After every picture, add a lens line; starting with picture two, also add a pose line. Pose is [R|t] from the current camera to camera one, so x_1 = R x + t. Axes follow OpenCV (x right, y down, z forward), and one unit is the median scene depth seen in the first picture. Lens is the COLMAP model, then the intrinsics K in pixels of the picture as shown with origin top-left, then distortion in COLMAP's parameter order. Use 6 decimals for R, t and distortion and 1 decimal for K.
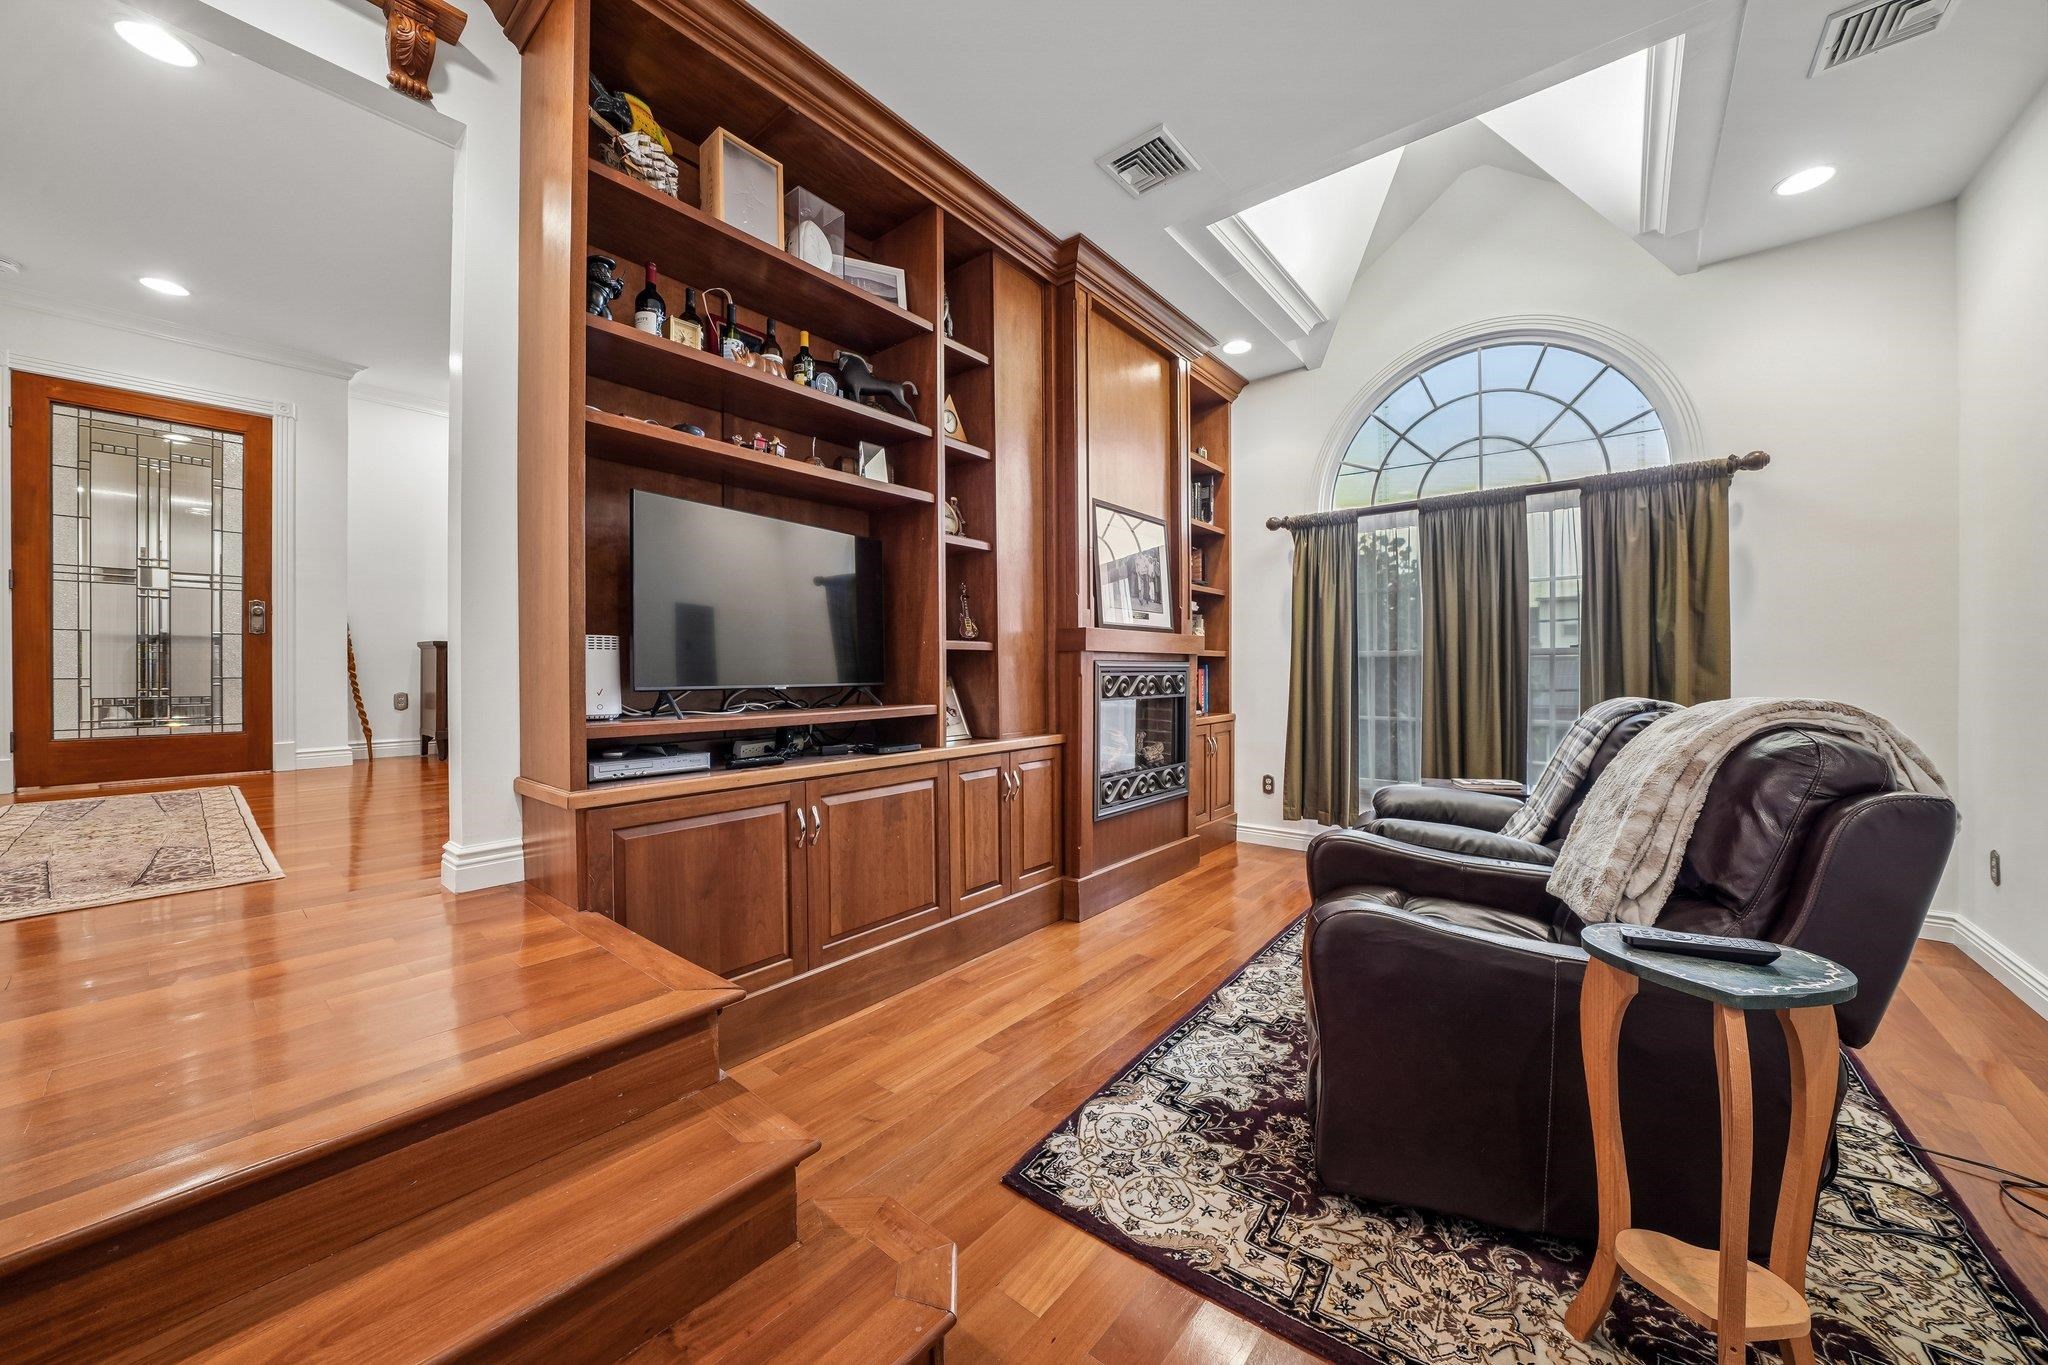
lens RADIAL K [[725.0, 0, 1027.3], [0, 725.0, 665.7], [0, 0, 1]] dist [-0.017096, 0.000913]
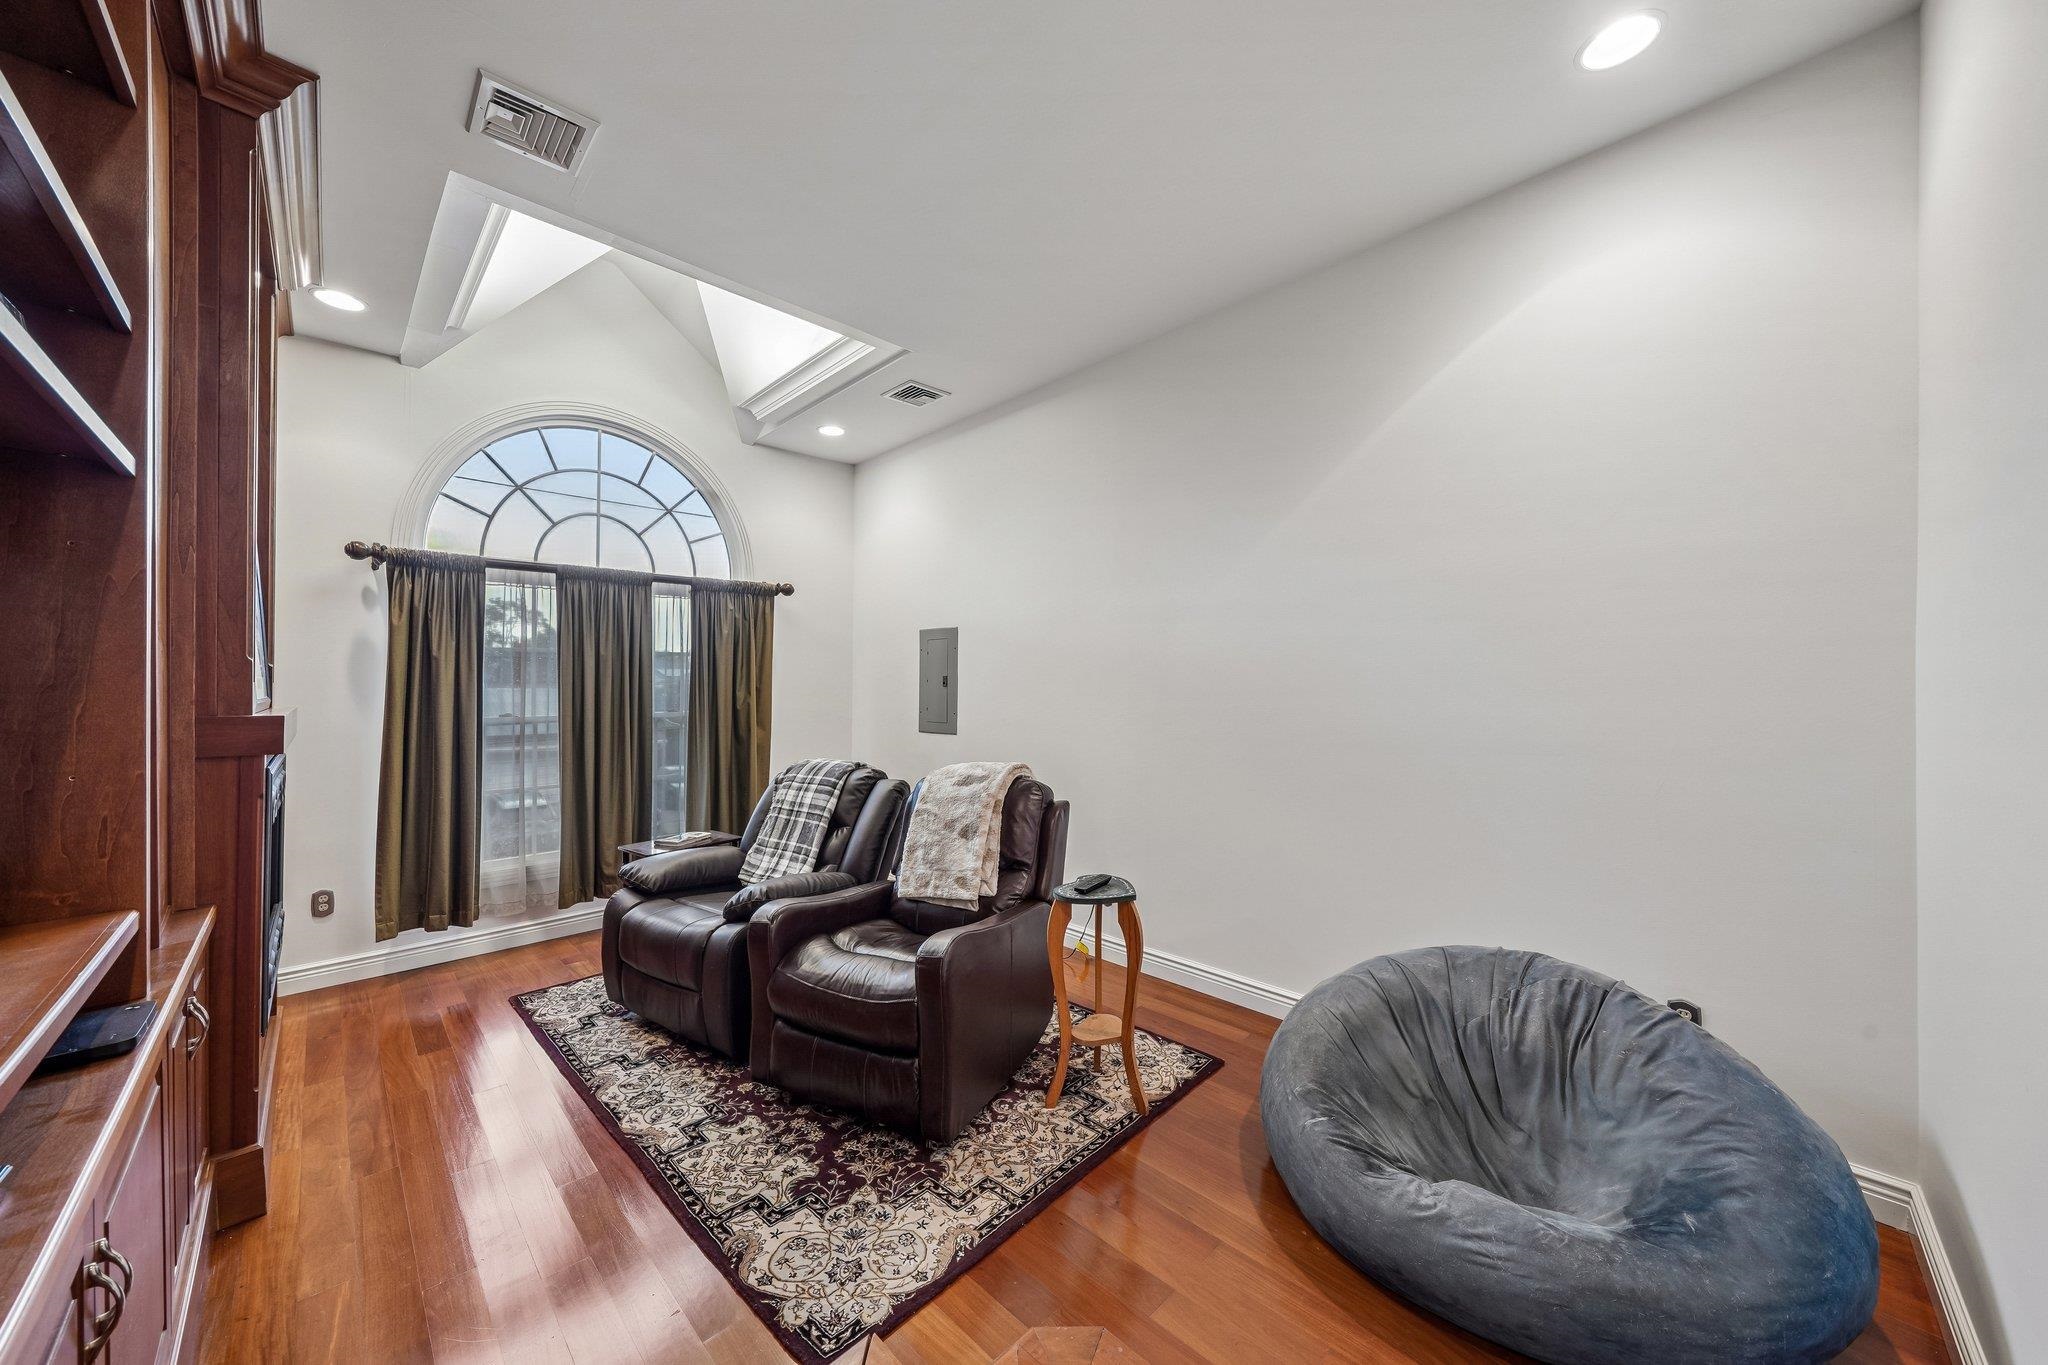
lens RADIAL K [[725.0, 0, 1030.1], [0, 725.0, 688.5], [0, 0, 1]] dist [-0.017096, 0.000913]
pose [[0.092803, 0.001655, 0.995683, -0.750308], [-0.001430, 0.999998, -0.001529, -0.123044], [-0.995683, -0.001282, 0.092805, 0.549852]]
